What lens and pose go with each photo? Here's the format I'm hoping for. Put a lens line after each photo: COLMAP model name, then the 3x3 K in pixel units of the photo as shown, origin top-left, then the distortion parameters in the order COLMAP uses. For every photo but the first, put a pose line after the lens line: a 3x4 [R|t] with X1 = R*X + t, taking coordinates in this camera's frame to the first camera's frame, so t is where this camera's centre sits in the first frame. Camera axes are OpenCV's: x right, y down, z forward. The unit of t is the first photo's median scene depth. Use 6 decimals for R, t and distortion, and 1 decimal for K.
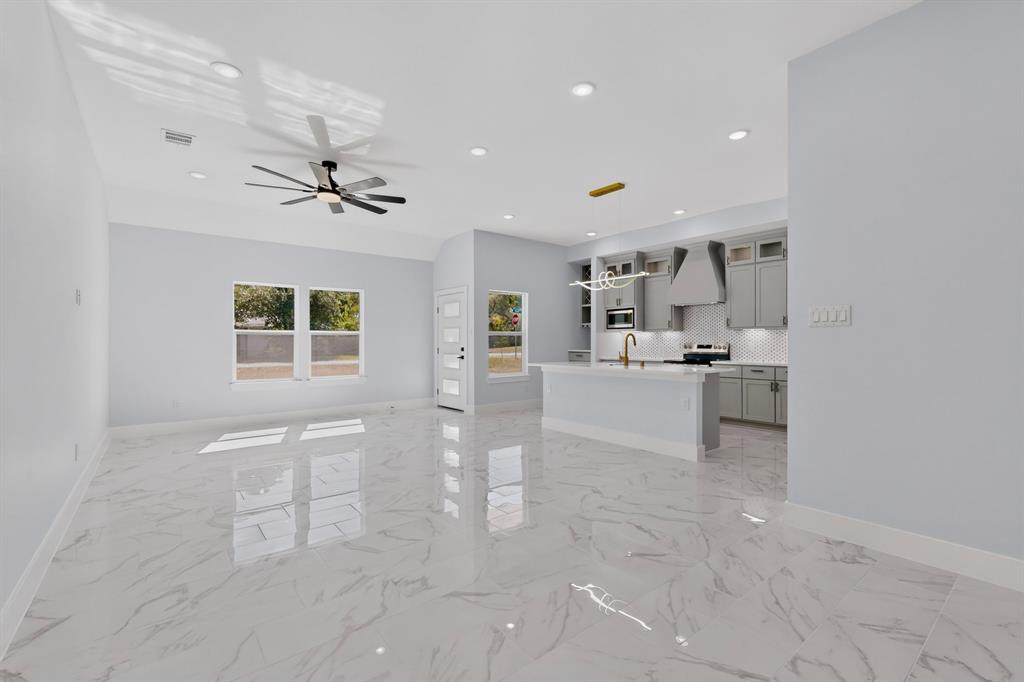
lens RADIAL K [[441.1, 0, 510.8], [0, 441.1, 335.9], [0, 0, 1]] dist [0.000003, -0.000013]
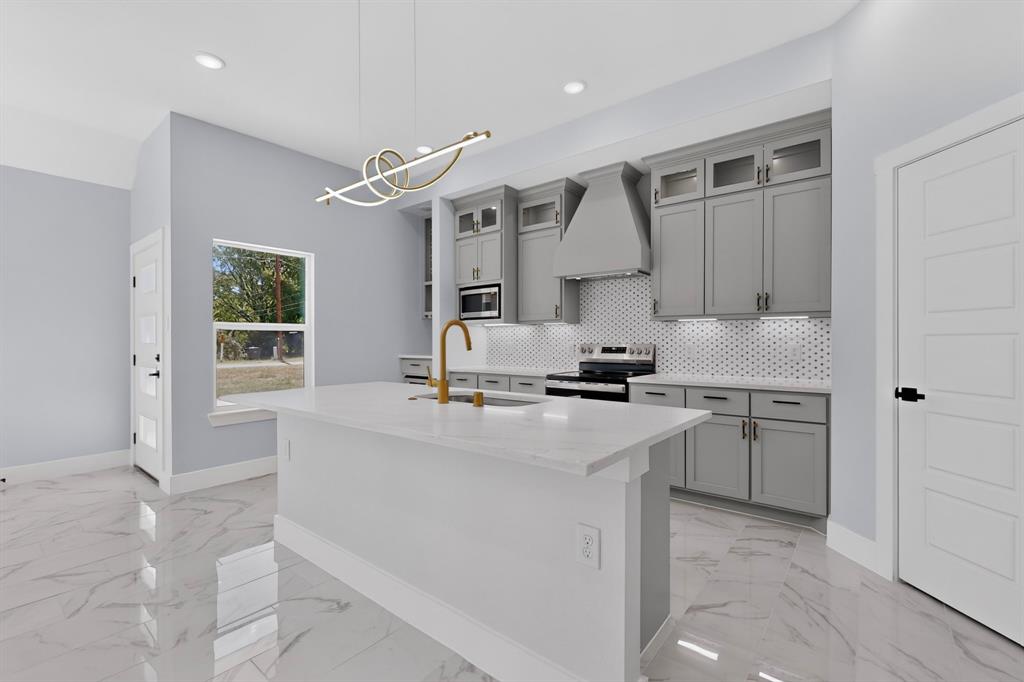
lens RADIAL K [[447.2, 0, 512.0], [0, 447.2, 341.0], [0, 0, 1]] dist [0.000226, 0.000146]
pose [[0.974011, -0.000901, 0.226499, 0.166896], [-0.002209, 0.999907, 0.013476, 0.004474], [-0.226490, -0.013626, 0.973918, 0.435895]]
